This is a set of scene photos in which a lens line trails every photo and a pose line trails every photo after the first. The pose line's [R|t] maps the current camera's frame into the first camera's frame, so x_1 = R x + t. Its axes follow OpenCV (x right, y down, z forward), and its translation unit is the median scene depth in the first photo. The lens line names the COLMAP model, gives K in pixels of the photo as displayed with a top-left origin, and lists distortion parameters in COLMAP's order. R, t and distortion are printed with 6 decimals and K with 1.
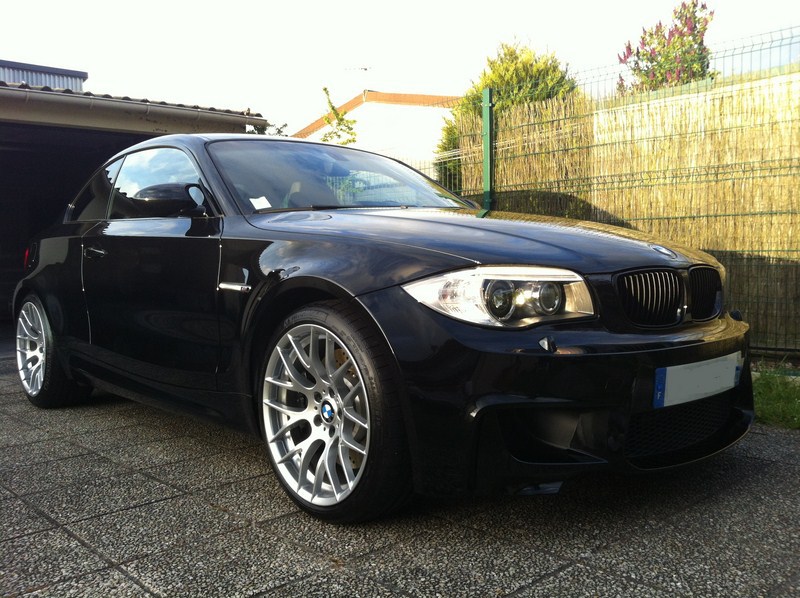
lens RADIAL K [[678.9, 0, 401.3], [0, 678.9, 320.5], [0, 0, 1]] dist [0.040541, -0.127546]
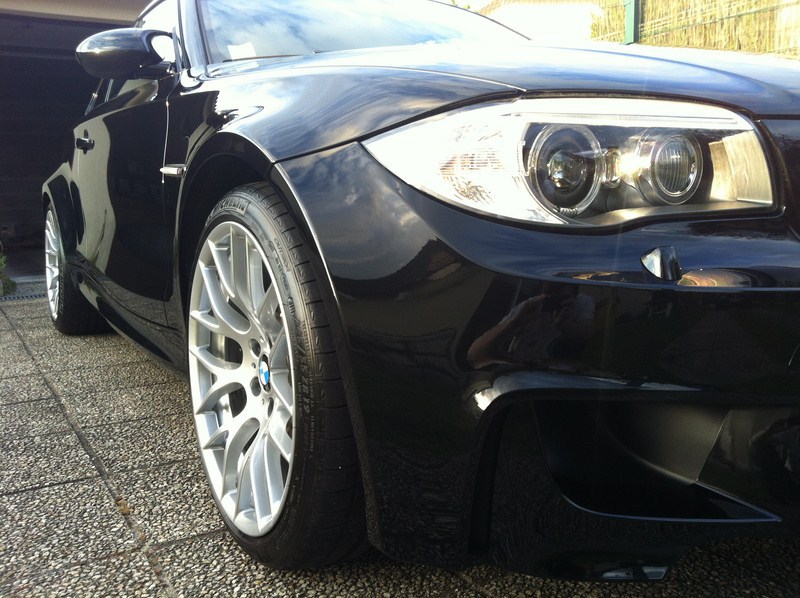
lens RADIAL K [[678.9, 0, 401.3], [0, 678.9, 320.5], [0, 0, 1]] dist [0.040541, -0.127546]
pose [[0.977081, 0.042659, -0.208549, 0.132866], [-0.021840, 0.994634, 0.101129, 0.028186], [0.211744, -0.094256, 0.972769, 0.482217]]
